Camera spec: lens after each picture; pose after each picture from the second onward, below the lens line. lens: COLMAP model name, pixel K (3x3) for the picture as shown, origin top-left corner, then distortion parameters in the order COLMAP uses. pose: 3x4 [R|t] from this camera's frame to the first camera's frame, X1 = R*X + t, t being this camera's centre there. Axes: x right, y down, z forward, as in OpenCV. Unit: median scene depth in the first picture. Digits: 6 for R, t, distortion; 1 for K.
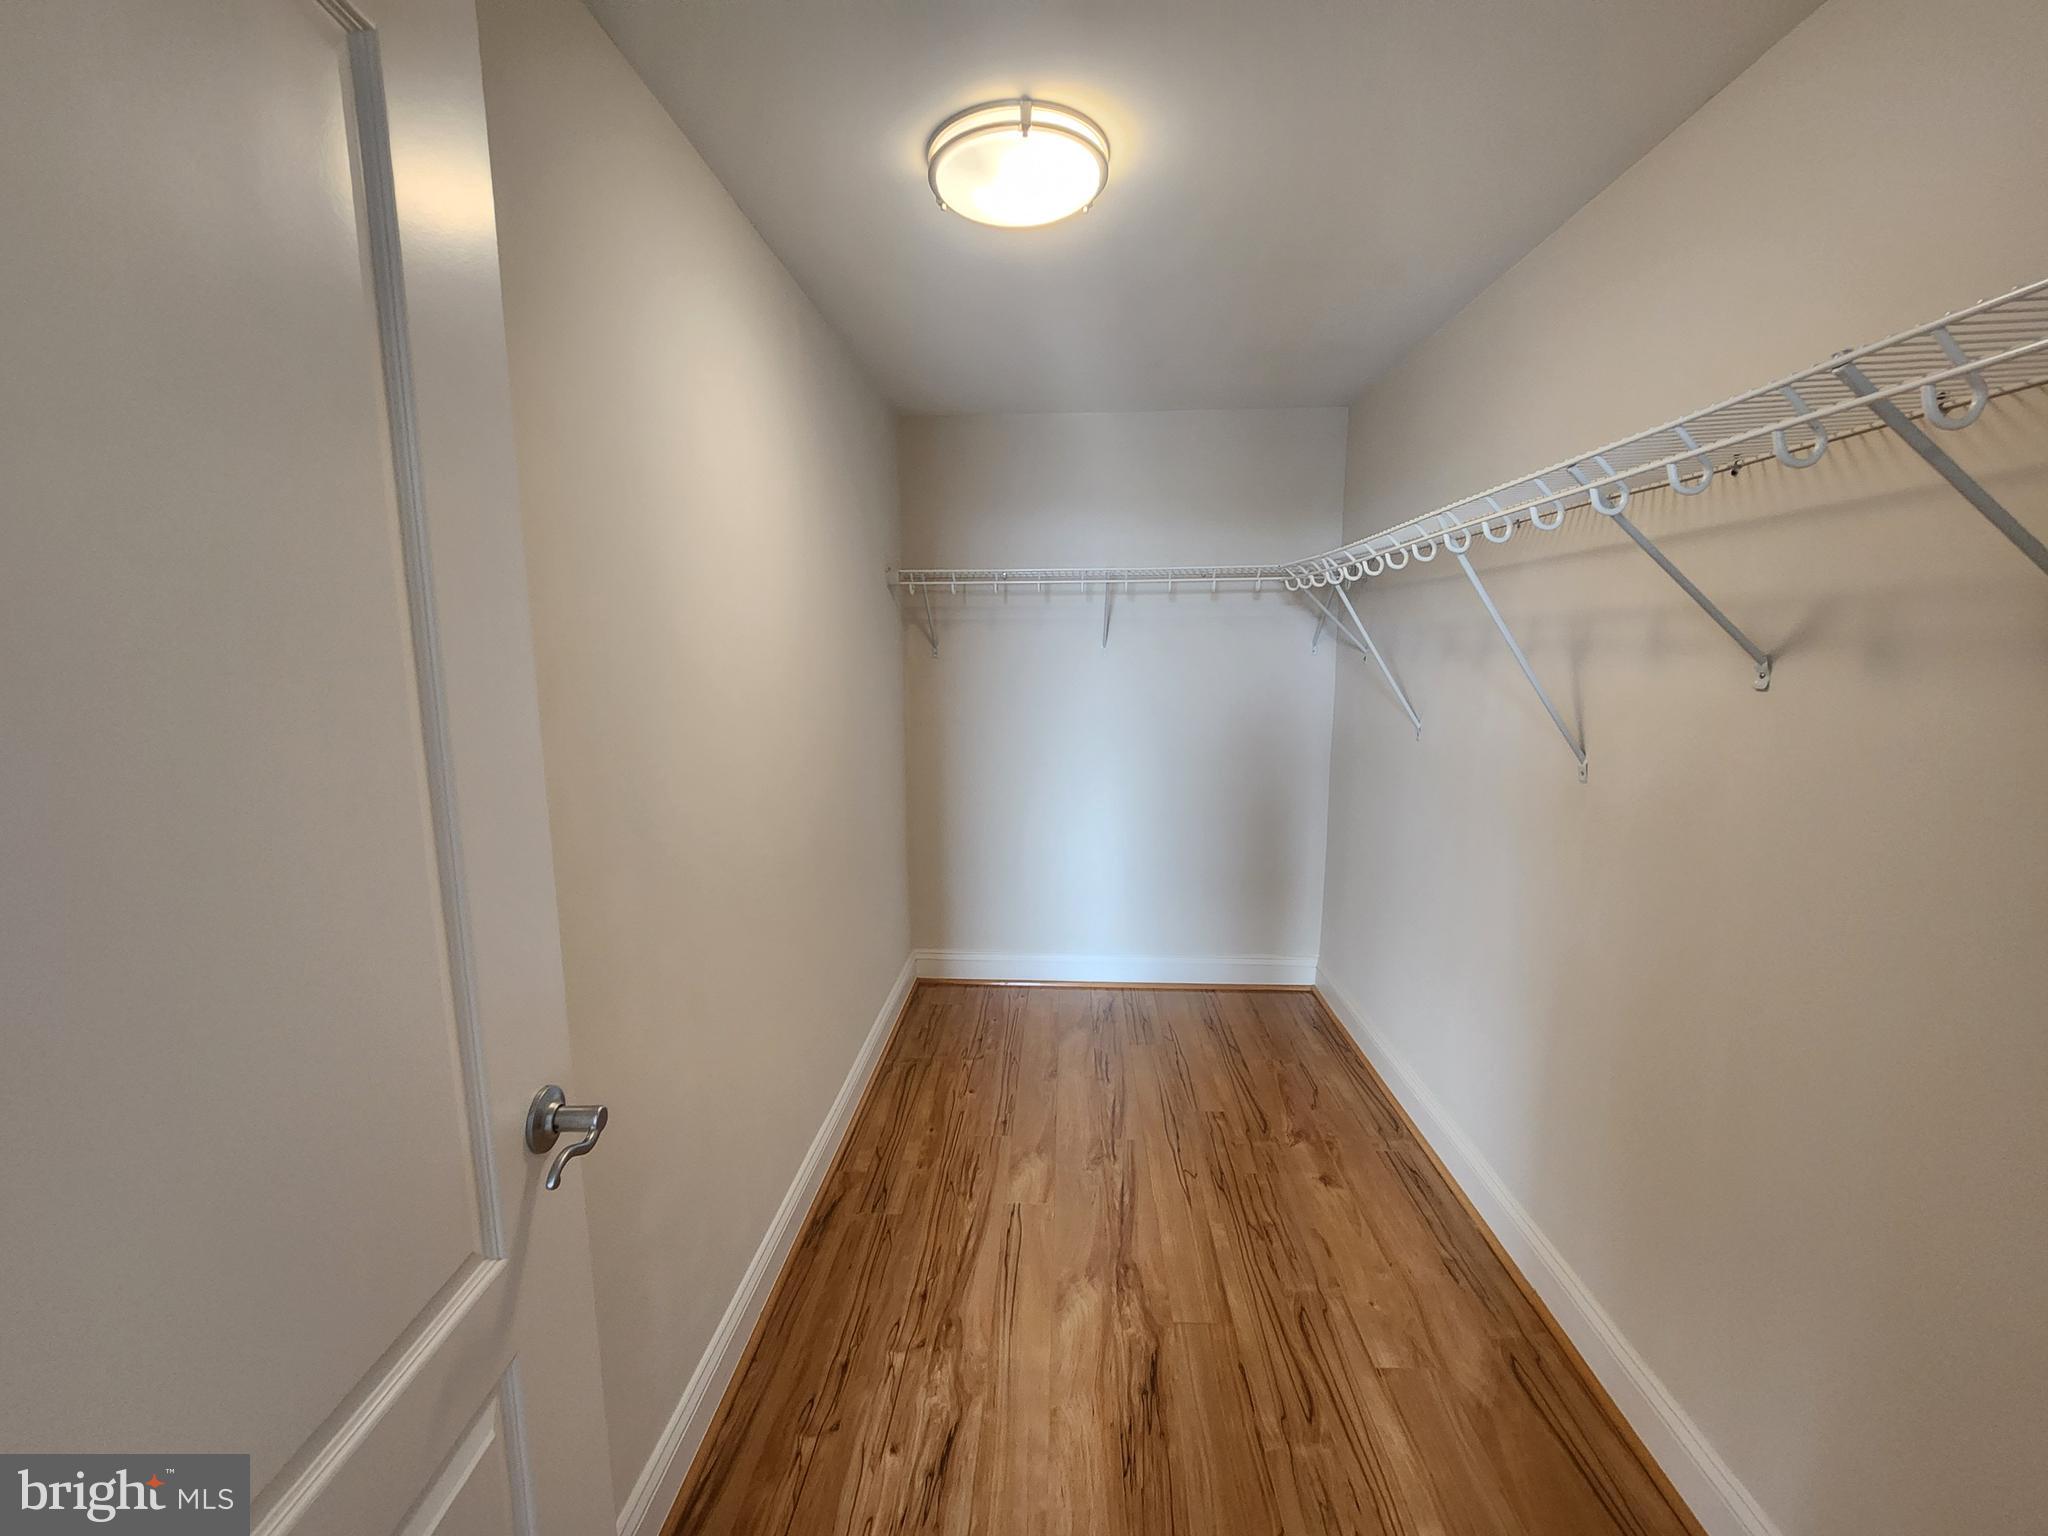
lens RADIAL K [[836.1, 0, 1016.5], [0, 836.1, 765.8], [0, 0, 1]] dist [-0.001018, -0.000055]
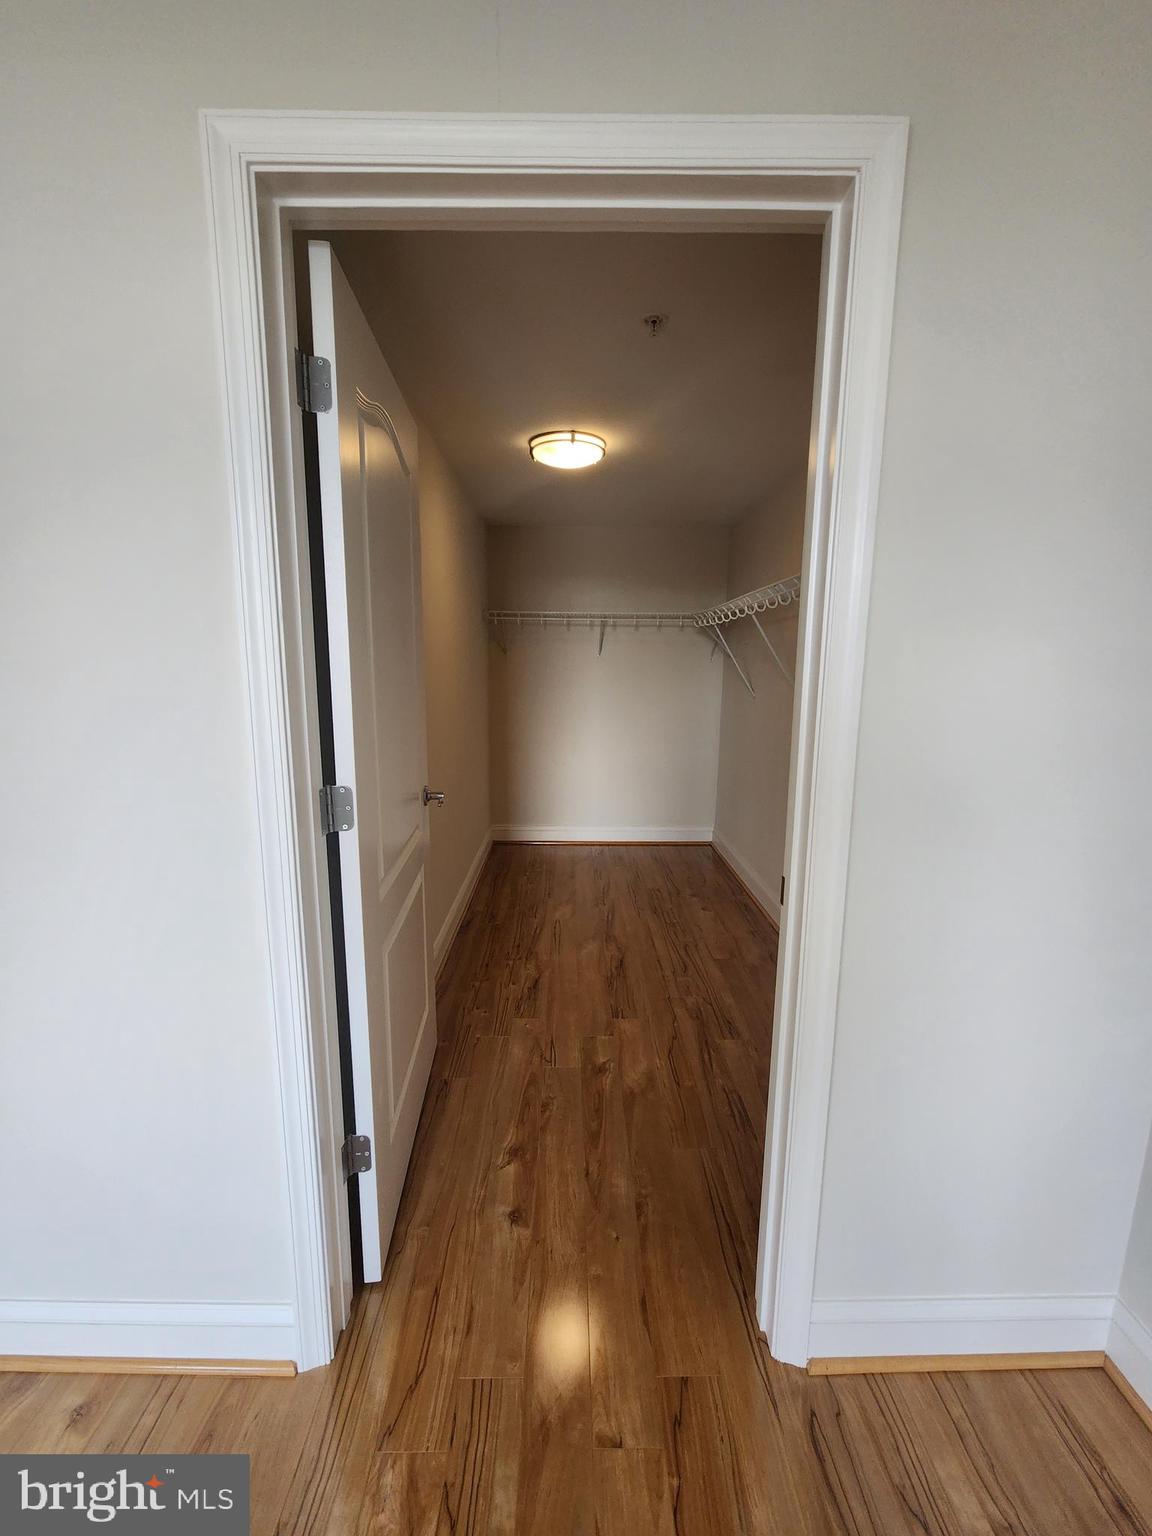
lens RADIAL K [[627.1, 0, 579.6], [0, 627.1, 760.1], [0, 0, 1]] dist [-0.001018, -0.000055]
pose [[0.996800, 0.003925, 0.079838, -0.064879], [-0.005057, 0.999890, 0.013979, 0.093475], [-0.079775, -0.014338, 0.996710, -0.502329]]
